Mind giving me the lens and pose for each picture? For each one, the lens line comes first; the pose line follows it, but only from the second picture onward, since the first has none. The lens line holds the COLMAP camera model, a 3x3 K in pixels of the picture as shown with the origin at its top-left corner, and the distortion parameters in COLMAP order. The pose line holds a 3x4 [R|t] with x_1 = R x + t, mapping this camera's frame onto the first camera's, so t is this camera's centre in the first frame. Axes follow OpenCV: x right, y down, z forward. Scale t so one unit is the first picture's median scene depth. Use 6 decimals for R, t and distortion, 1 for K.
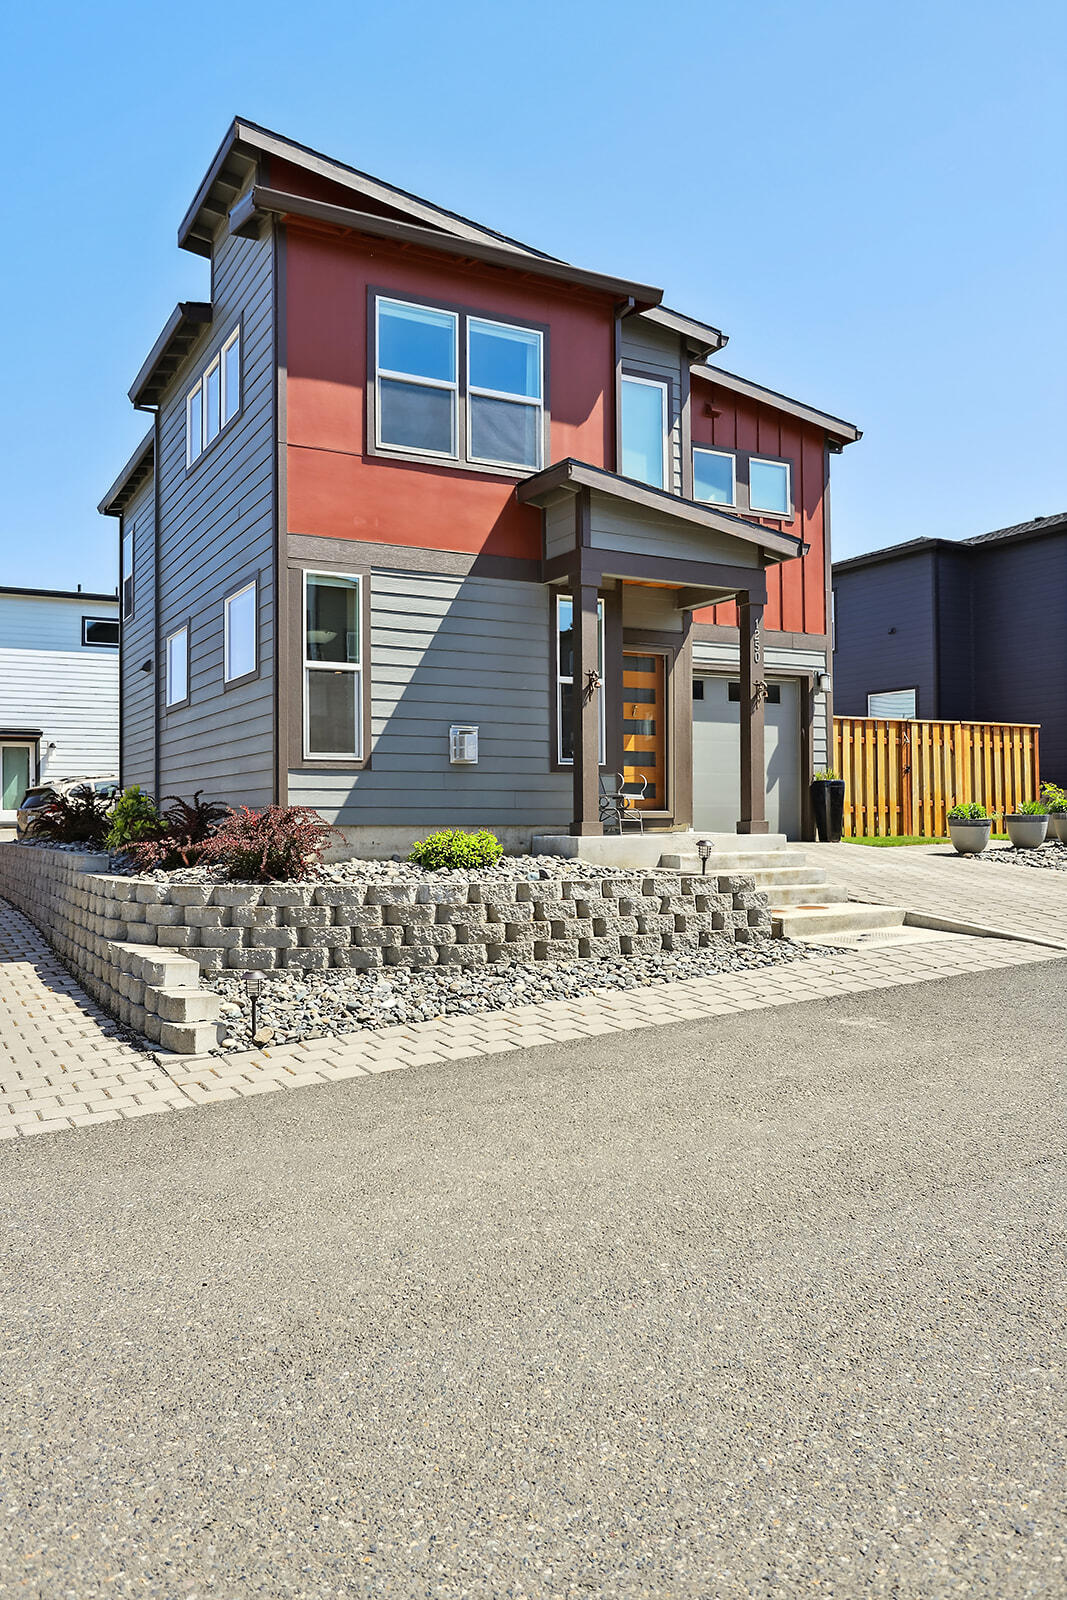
lens RADIAL K [[1191.2, 0, 526.9], [0, 1191.2, 803.4], [0, 0, 1]] dist [-0.033368, -0.001706]
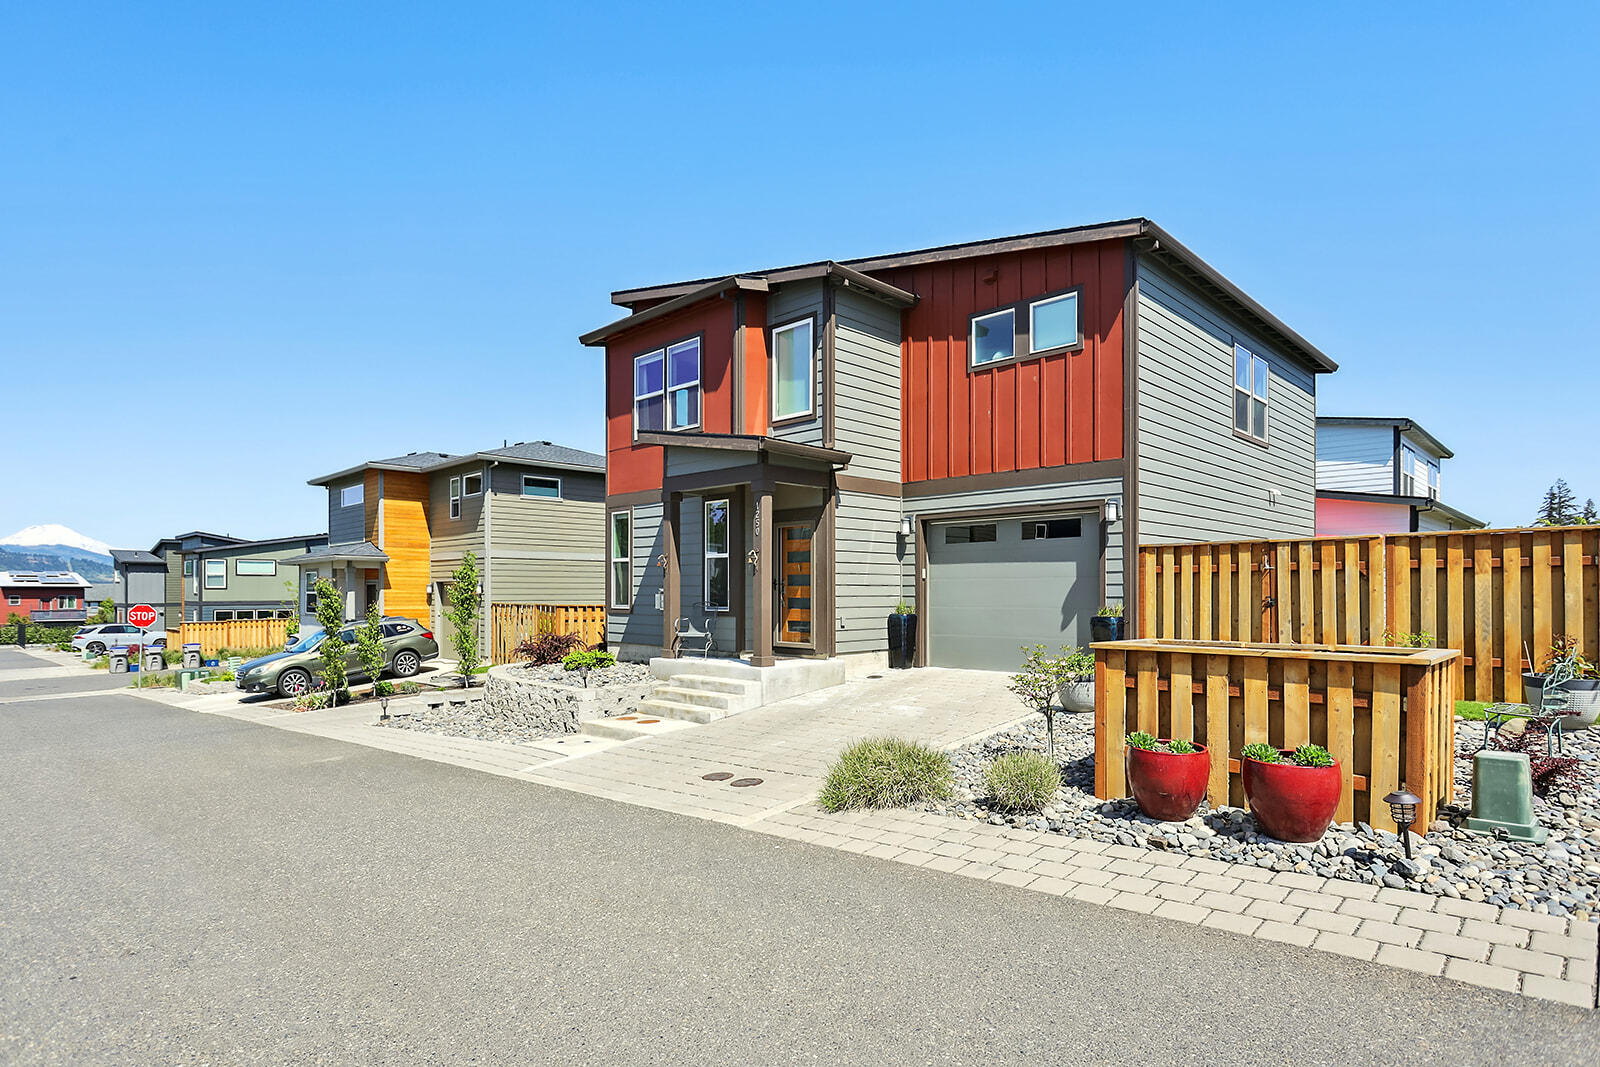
lens RADIAL K [[850.7, 0, 797.4], [0, 850.7, 586.5], [0, 0, 1]] dist [-0.014667, 0.000801]
pose [[0.289429, -0.001630, -0.957198, 1.175034], [0.012127, 0.999925, 0.001964, -0.067660], [0.957123, -0.012176, 0.289427, 0.821700]]
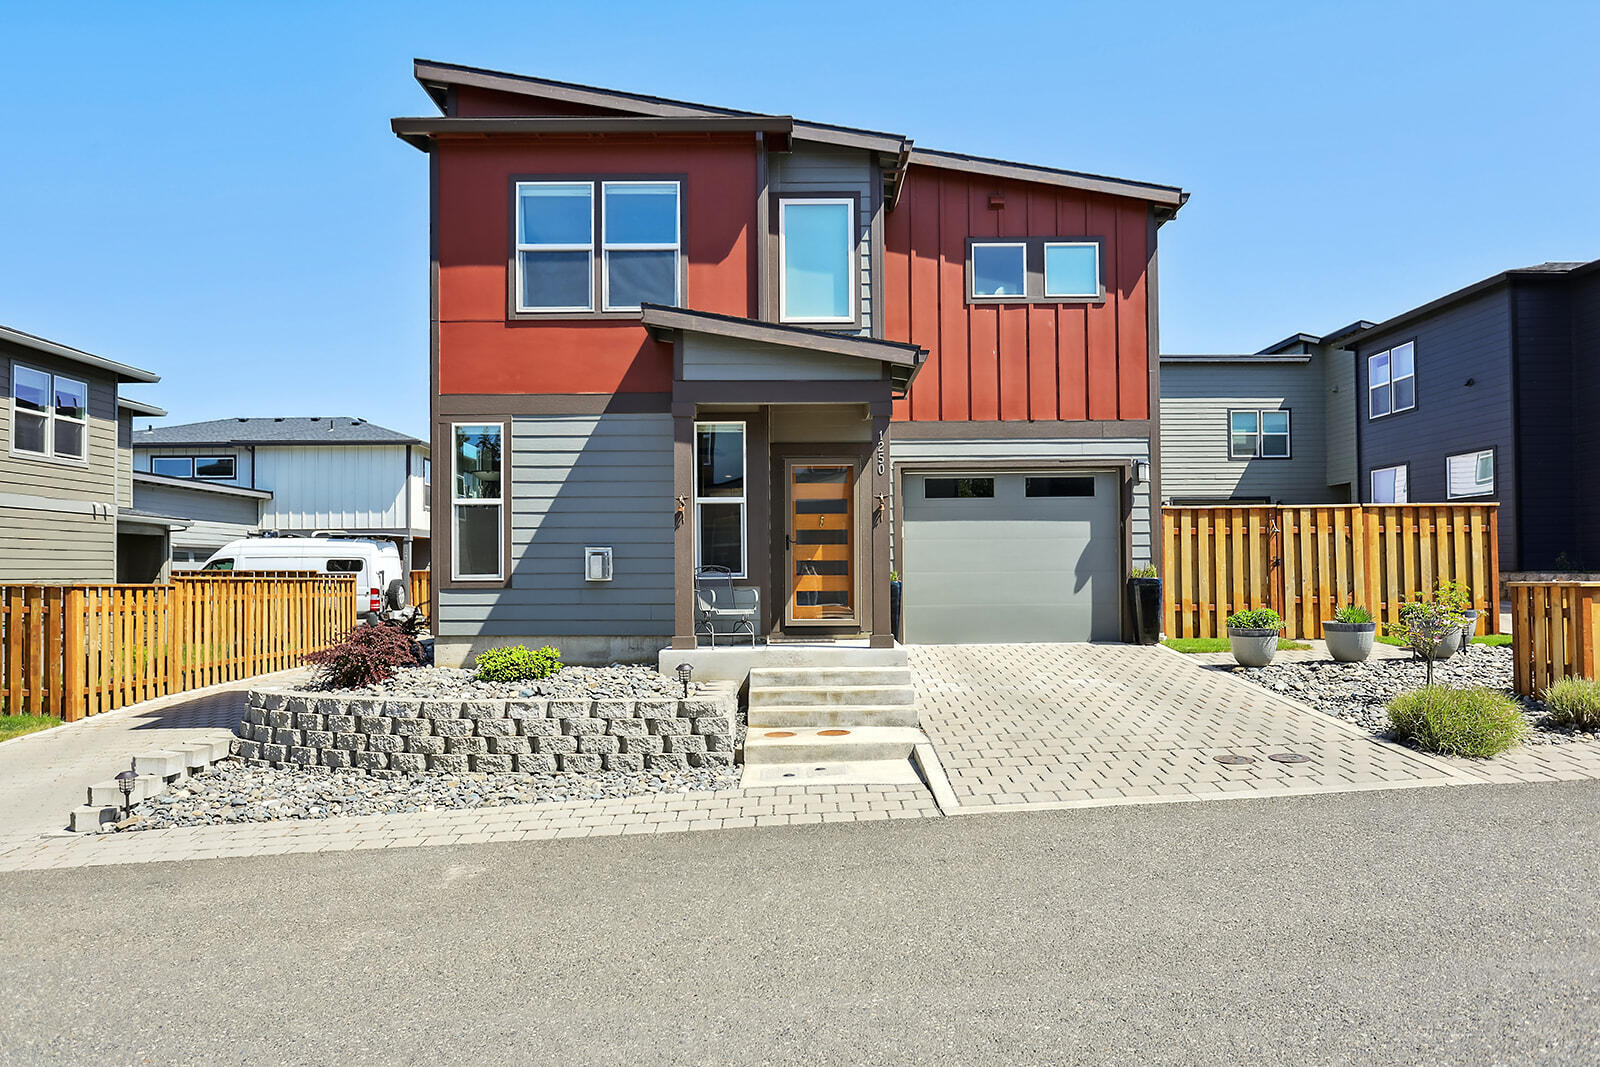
lens RADIAL K [[1087.6, 0, 805.2], [0, 1087.6, 547.1], [0, 0, 1]] dist [-0.006609, -0.002246]
pose [[0.880272, -0.012323, -0.474310, 0.604345], [0.008798, 0.999915, -0.009651, -0.053284], [0.474388, 0.004323, 0.880305, 0.184983]]
